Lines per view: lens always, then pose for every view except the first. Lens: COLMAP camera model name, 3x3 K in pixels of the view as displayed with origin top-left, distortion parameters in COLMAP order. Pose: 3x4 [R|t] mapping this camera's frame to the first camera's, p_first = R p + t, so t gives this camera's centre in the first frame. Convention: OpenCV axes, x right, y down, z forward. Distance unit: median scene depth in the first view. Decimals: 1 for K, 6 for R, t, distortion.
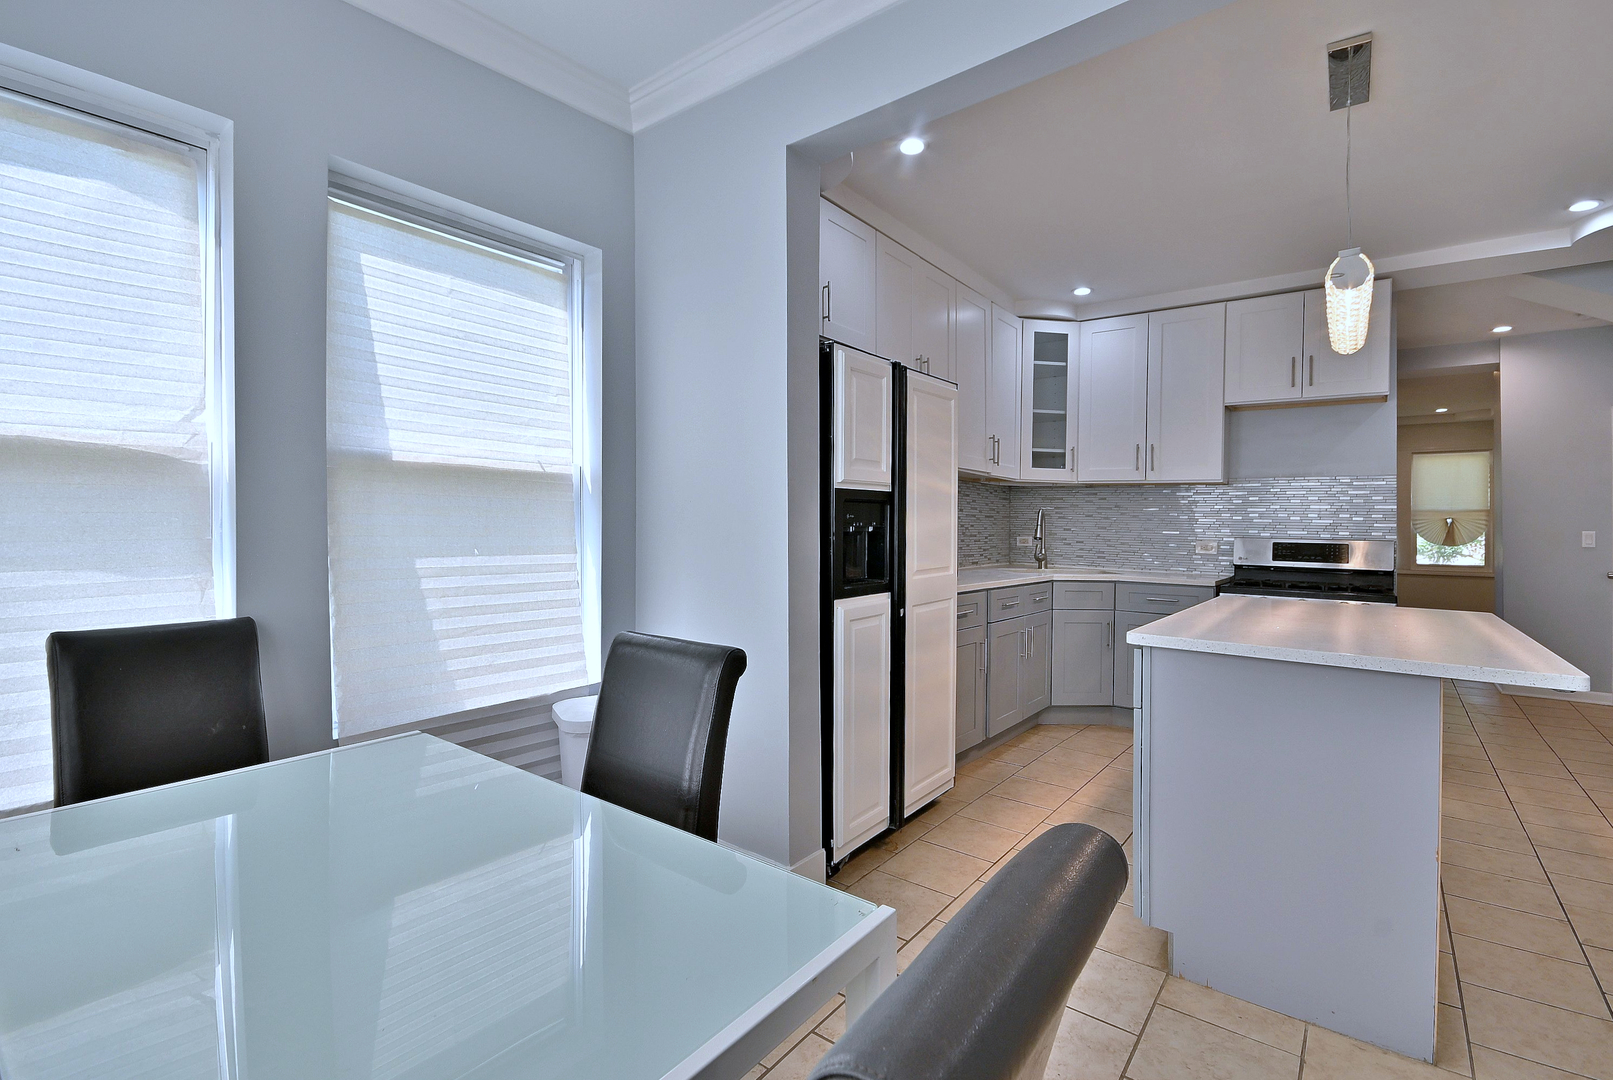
lens RADIAL K [[730.4, 0, 794.0], [0, 730.4, 525.3], [0, 0, 1]] dist [-0.003458, -0.003688]
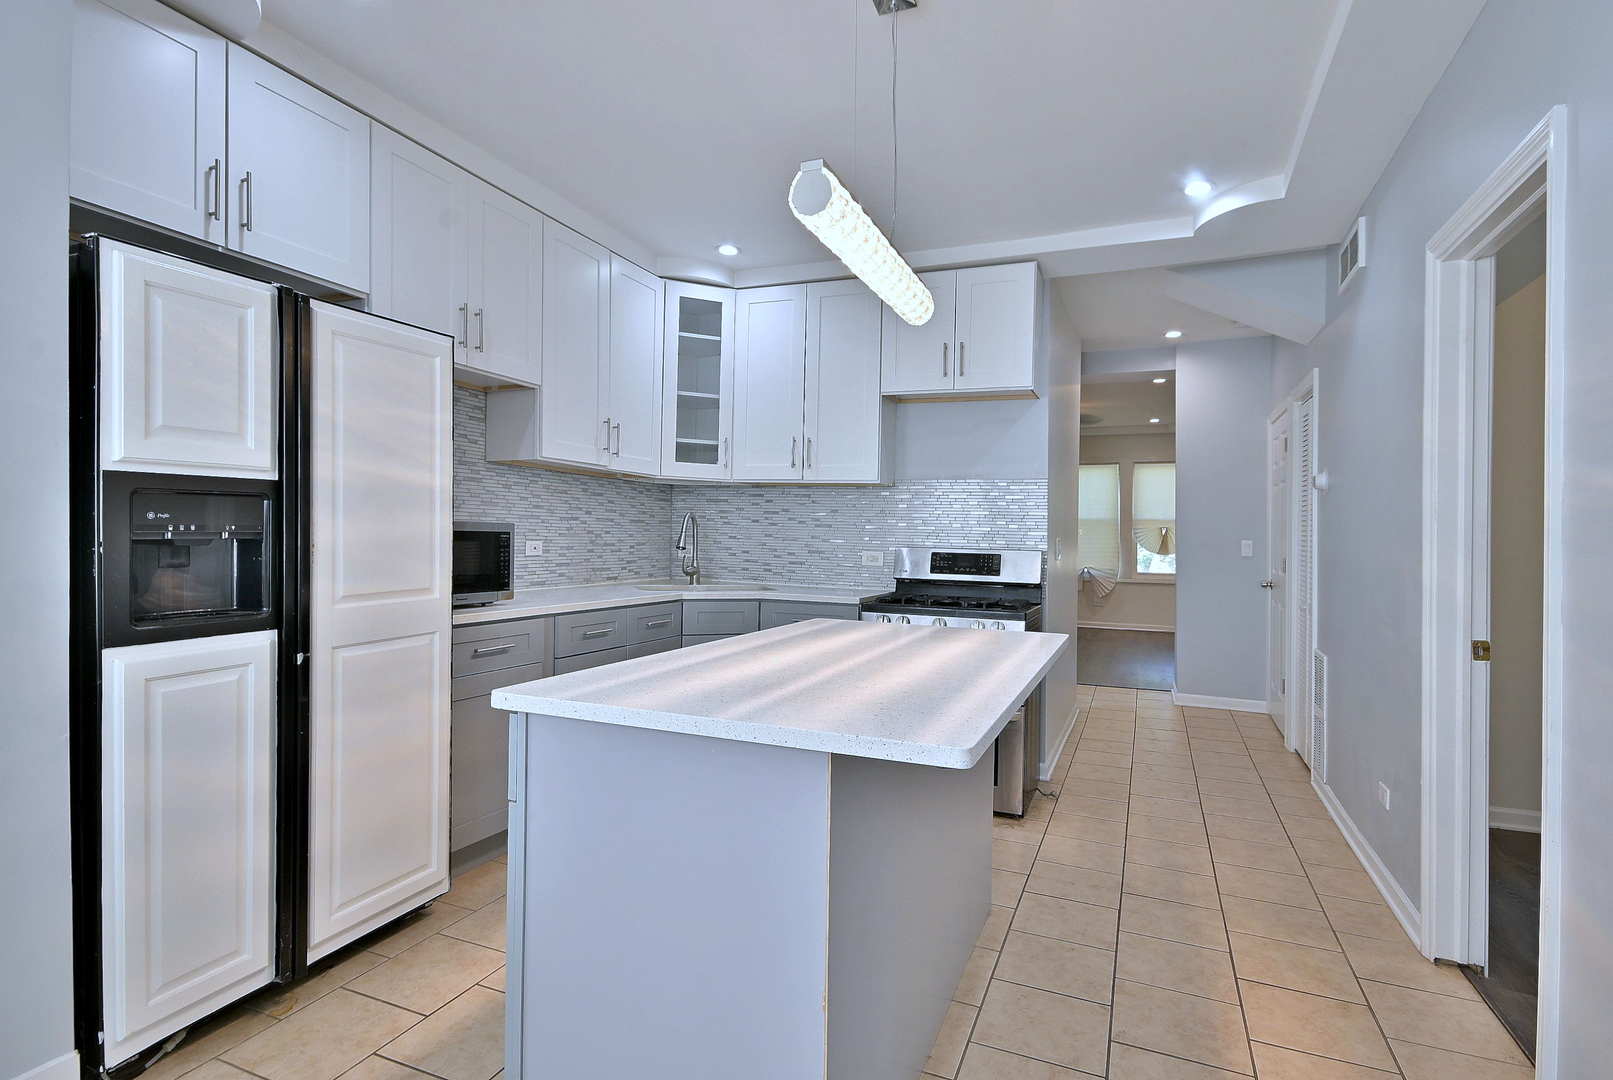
lens RADIAL K [[810.4, 0, 801.7], [0, 810.4, 531.4], [0, 0, 1]] dist [0.001274, 0.001298]
pose [[0.963802, 0.005059, 0.266570, 0.393576], [-0.004915, 0.999987, -0.001209, -0.000265], [-0.266573, -0.000145, 0.963815, 0.151018]]
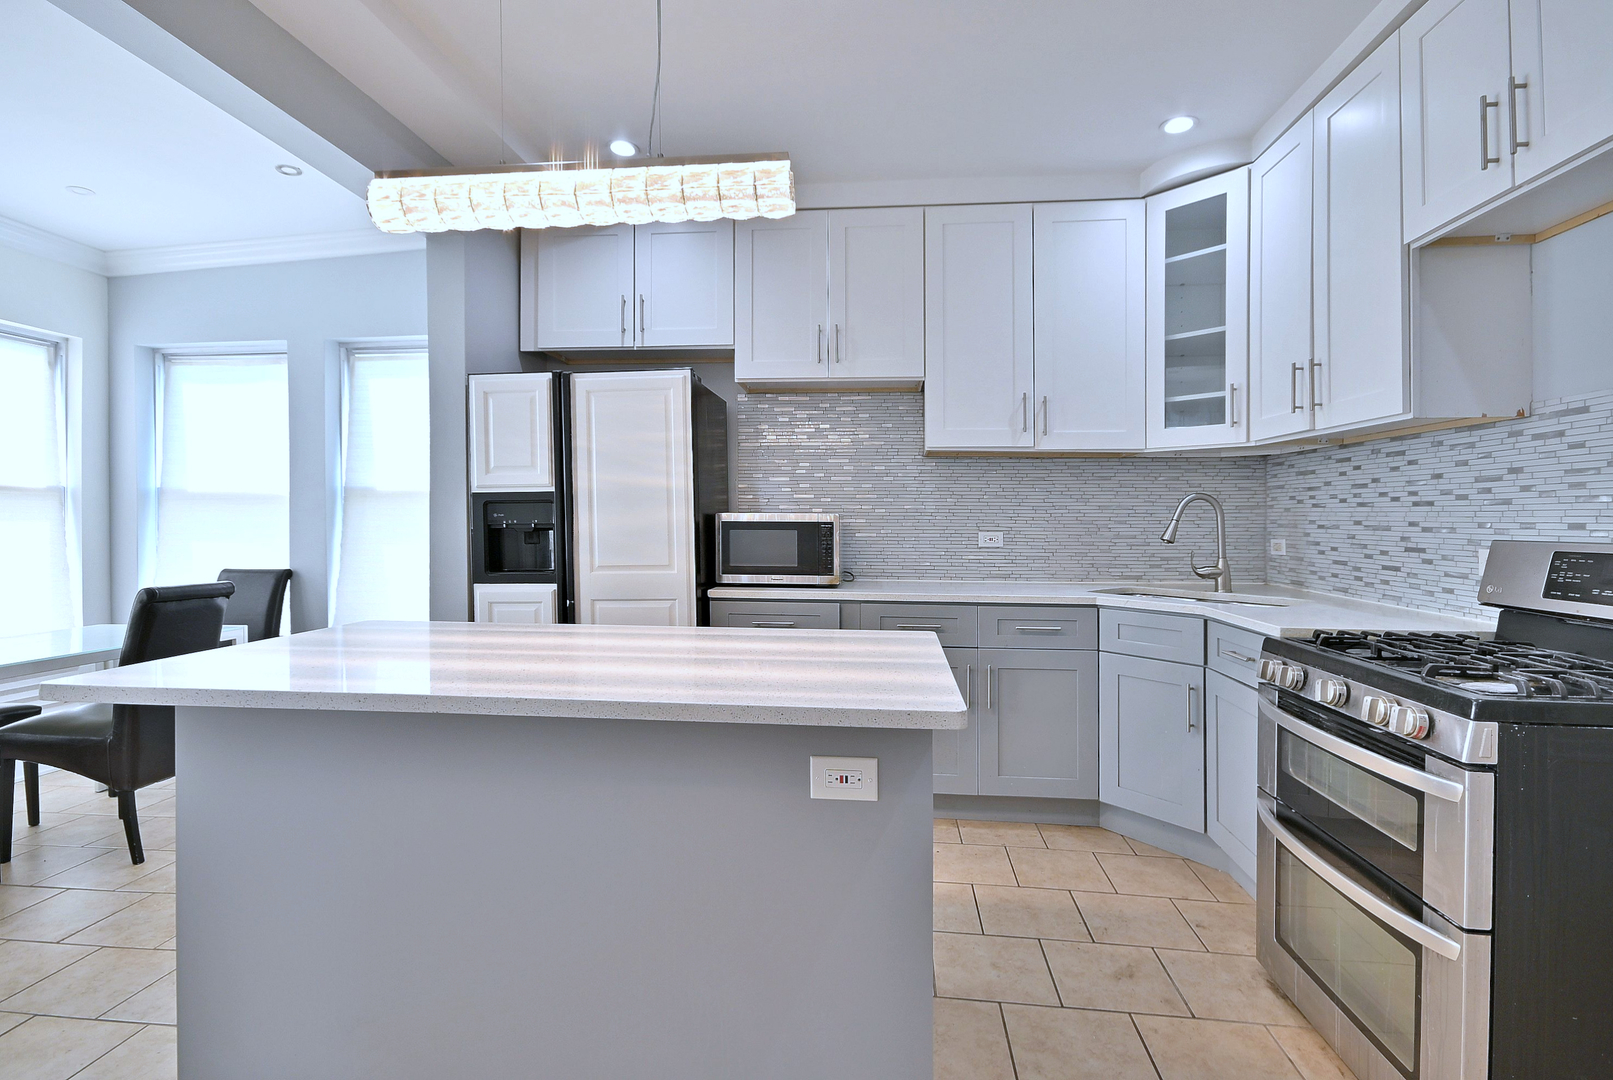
lens RADIAL K [[779.4, 0, 811.2], [0, 779.4, 518.3], [0, 0, 1]] dist [0.012552, -0.007737]
pose [[0.537250, -0.018486, -0.843220, 1.301836], [0.004602, 0.999809, -0.018987, 0.017926], [0.843410, 0.006320, 0.537233, 0.683911]]
